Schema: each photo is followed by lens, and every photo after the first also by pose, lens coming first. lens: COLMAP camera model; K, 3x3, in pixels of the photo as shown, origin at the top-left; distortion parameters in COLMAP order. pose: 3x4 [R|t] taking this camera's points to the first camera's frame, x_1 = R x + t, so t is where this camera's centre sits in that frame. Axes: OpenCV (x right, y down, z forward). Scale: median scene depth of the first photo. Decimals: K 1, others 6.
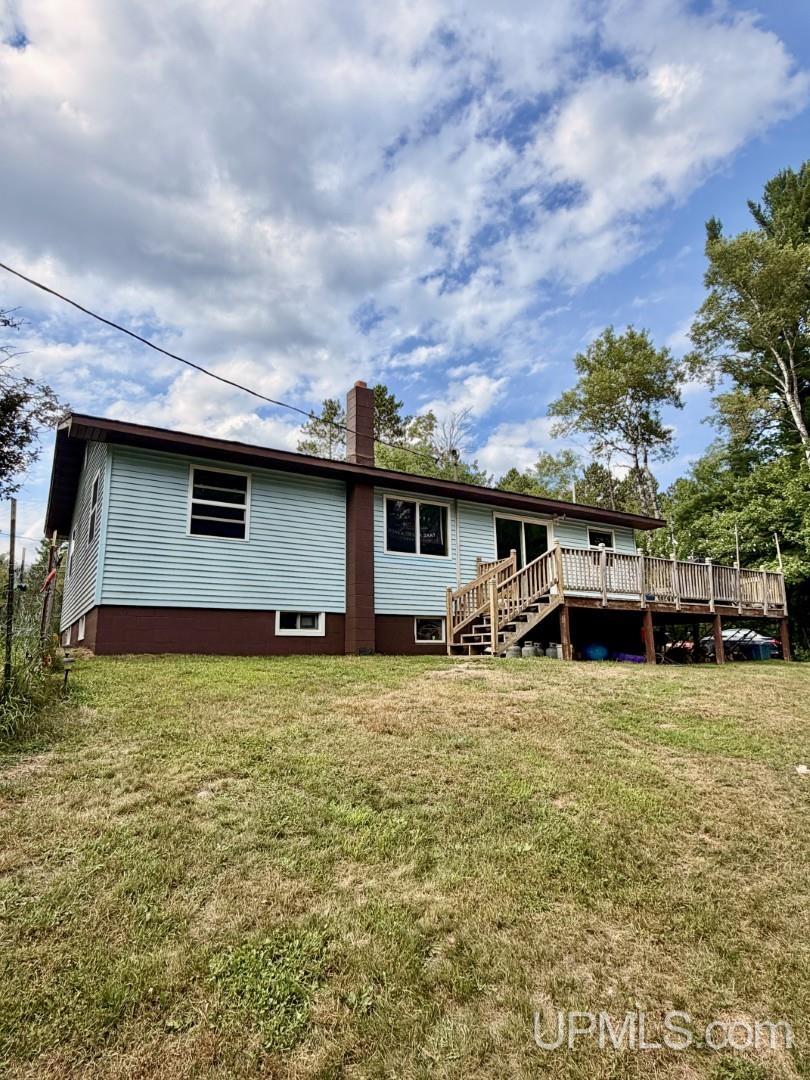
lens RADIAL K [[608.8, 0, 406.4], [0, 608.8, 539.2], [0, 0, 1]] dist [-0.005307, -0.000843]
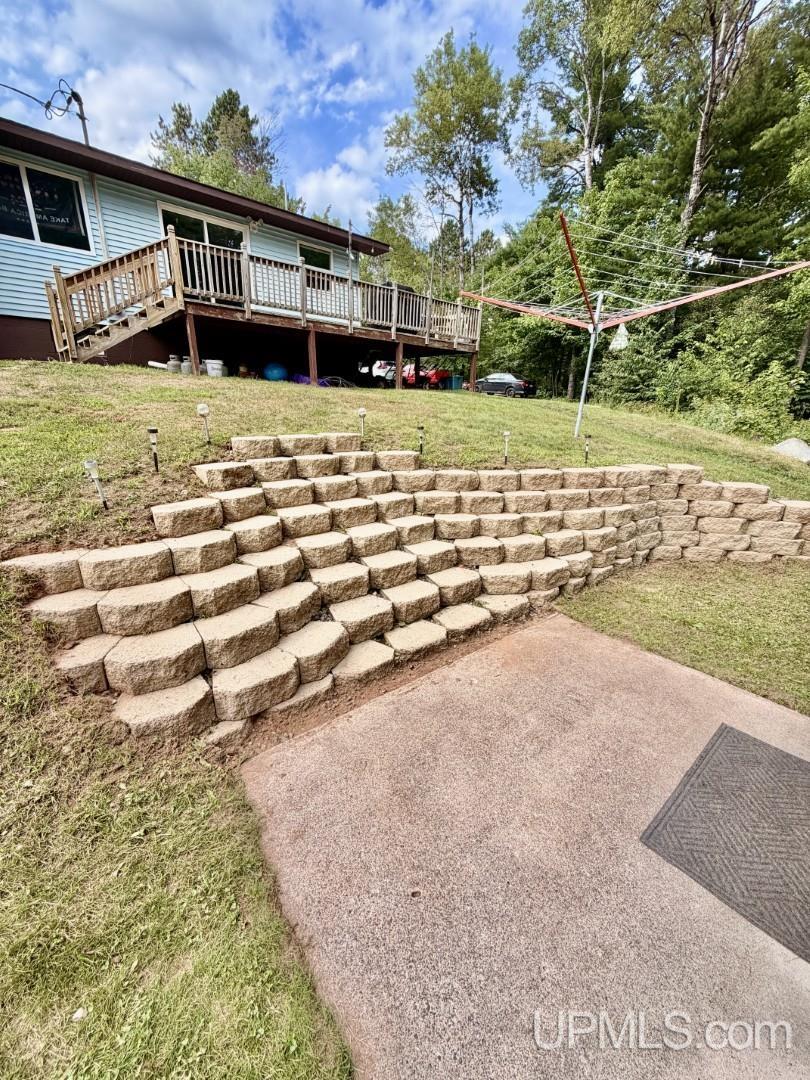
lens RADIAL K [[436.1, 0, 403.8], [0, 436.1, 538.3], [0, 0, 1]] dist [0.002690, -0.000496]
pose [[0.982572, -0.027362, 0.183859, 0.124240], [-0.065480, 0.874757, 0.480116, 0.018857], [-0.173969, -0.483788, 0.857720, 0.055616]]
